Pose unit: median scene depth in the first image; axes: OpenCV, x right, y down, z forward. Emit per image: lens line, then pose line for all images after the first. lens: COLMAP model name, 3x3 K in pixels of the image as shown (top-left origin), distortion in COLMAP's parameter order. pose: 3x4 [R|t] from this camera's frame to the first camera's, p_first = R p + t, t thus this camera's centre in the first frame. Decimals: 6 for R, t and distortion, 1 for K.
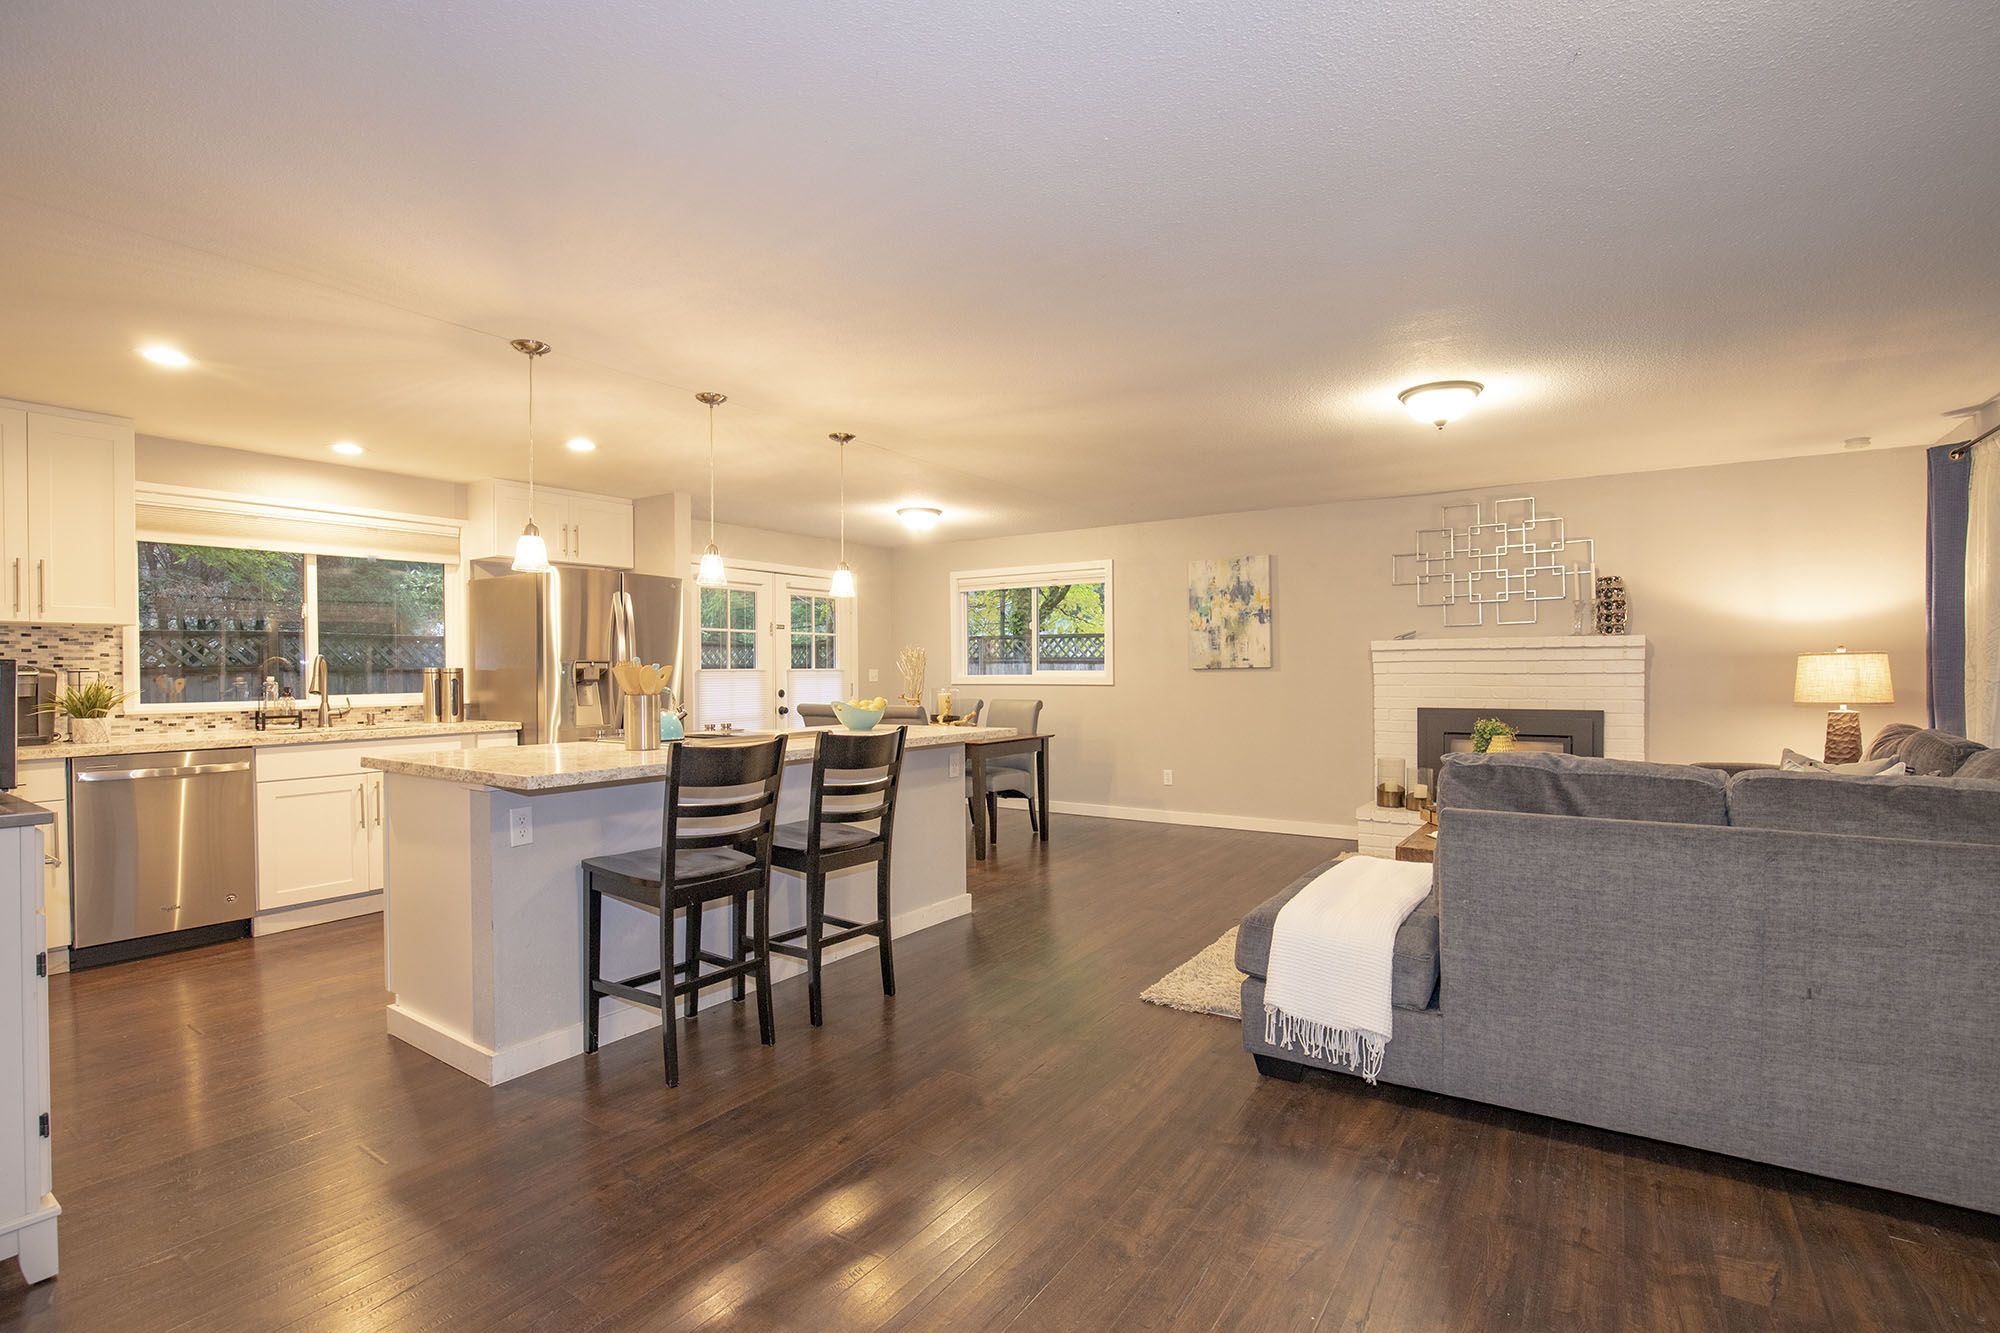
lens RADIAL K [[921.5, 0, 1000.0], [0, 921.5, 666.5], [0, 0, 1]] dist [-0.022162, -0.000148]
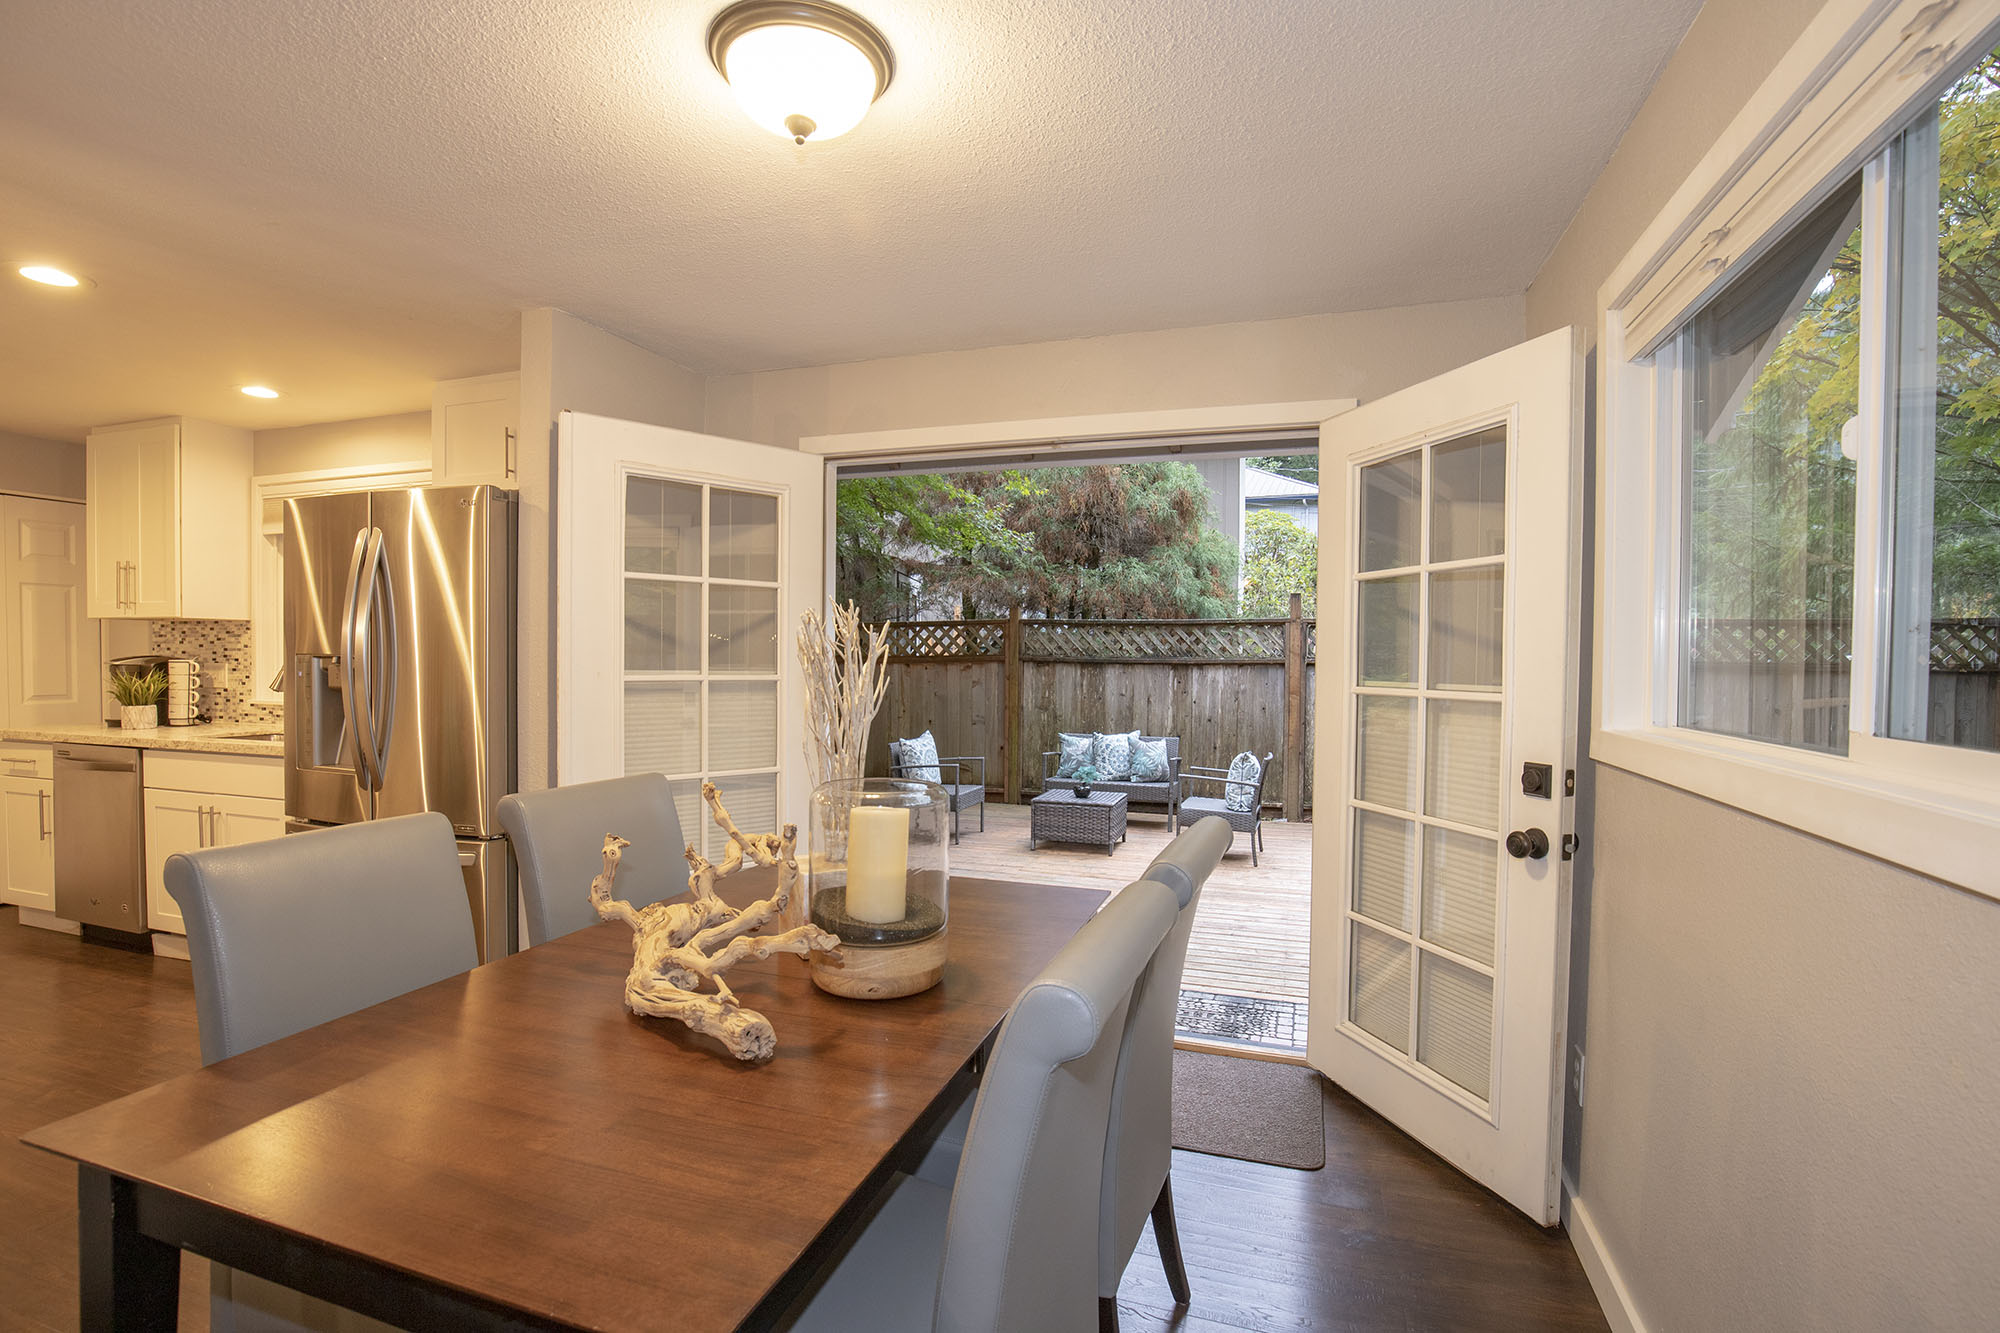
lens RADIAL K [[921.5, 0, 1000.0], [0, 921.5, 666.5], [0, 0, 1]] dist [-0.022162, -0.000148]
pose [[0.260782, 0.021807, -0.965151, 0.148717], [-0.007589, 0.999760, 0.020539, -0.009731], [0.965368, 0.001968, 0.260885, 0.874708]]
